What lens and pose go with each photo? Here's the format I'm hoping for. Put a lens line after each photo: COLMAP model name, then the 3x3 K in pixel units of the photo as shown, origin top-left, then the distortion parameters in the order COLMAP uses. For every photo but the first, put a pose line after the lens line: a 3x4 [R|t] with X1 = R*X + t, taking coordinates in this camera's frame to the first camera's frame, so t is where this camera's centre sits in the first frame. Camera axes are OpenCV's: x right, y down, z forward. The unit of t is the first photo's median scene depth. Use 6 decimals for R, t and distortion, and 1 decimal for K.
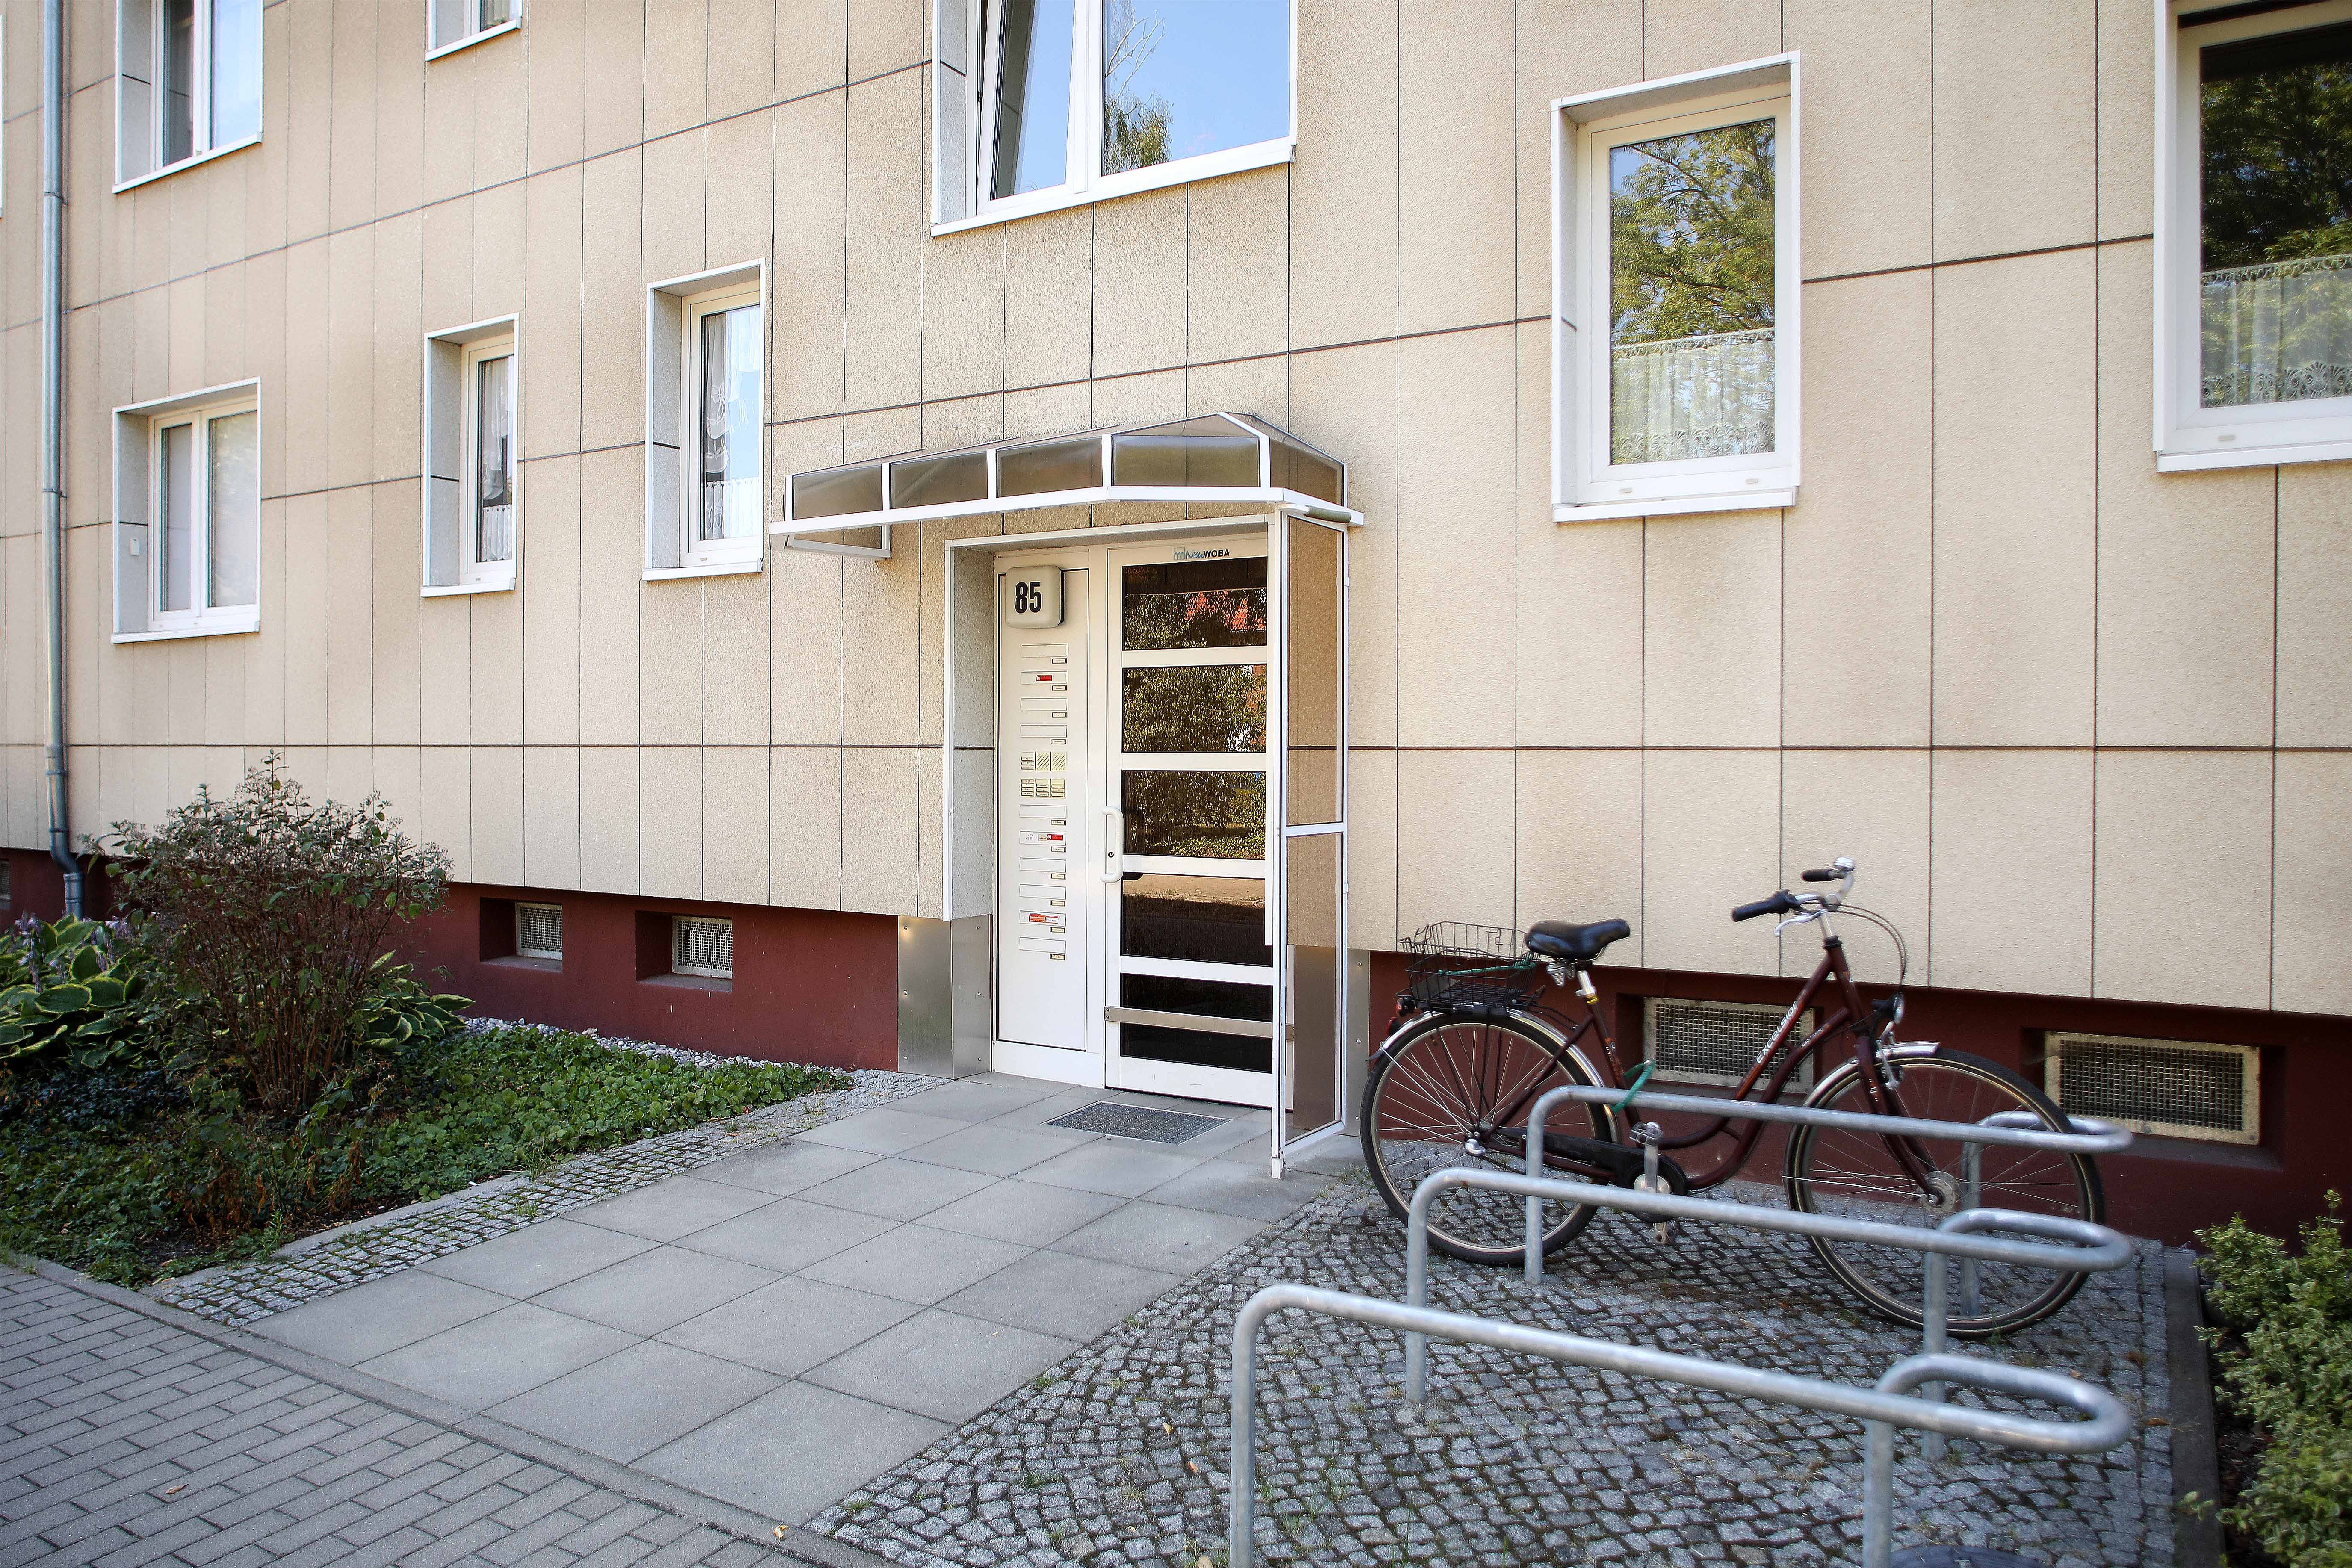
lens RADIAL K [[1543.5, 0, 1097.2], [0, 1543.5, 779.0], [0, 0, 1]] dist [-0.024776, -0.001945]
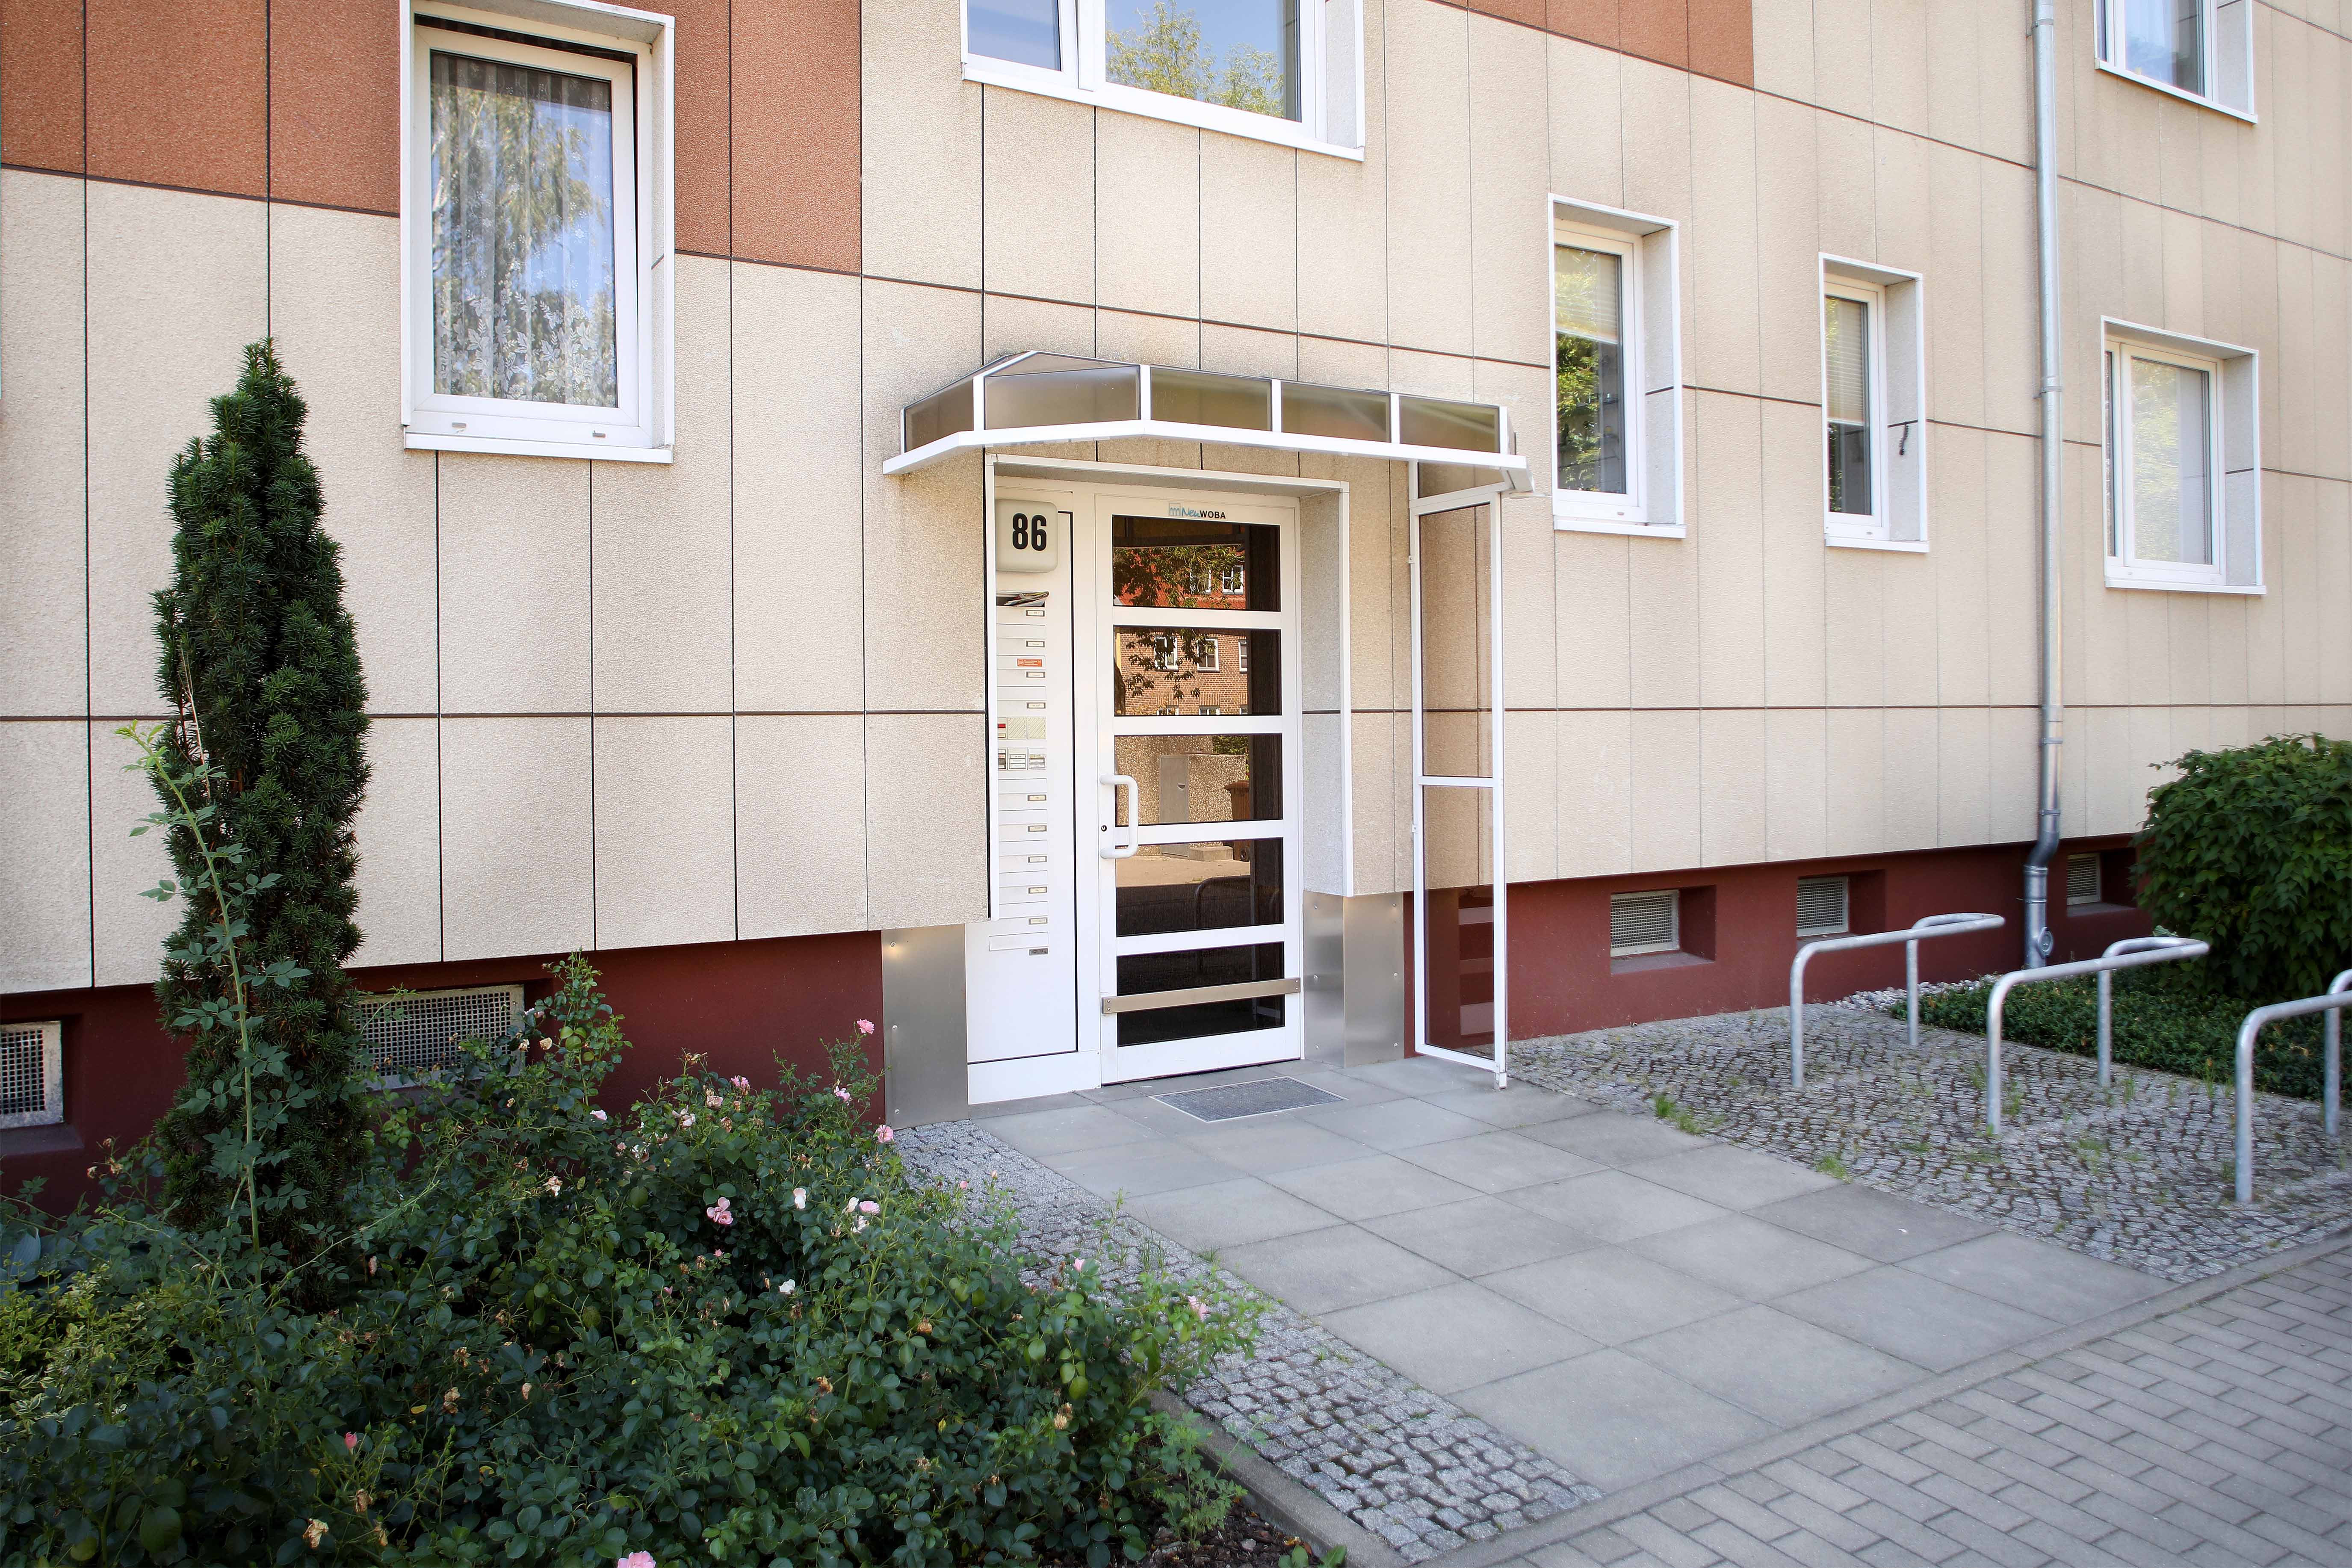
lens RADIAL K [[1639.8, 0, 1177.7], [0, 1639.8, 733.3], [0, 0, 1]] dist [-0.113942, -0.002442]
pose [[0.476866, -0.015085, 0.878846, -0.814171], [0.020994, 0.999763, 0.005769, -0.010904], [-0.878725, 0.015699, 0.477070, 0.511299]]
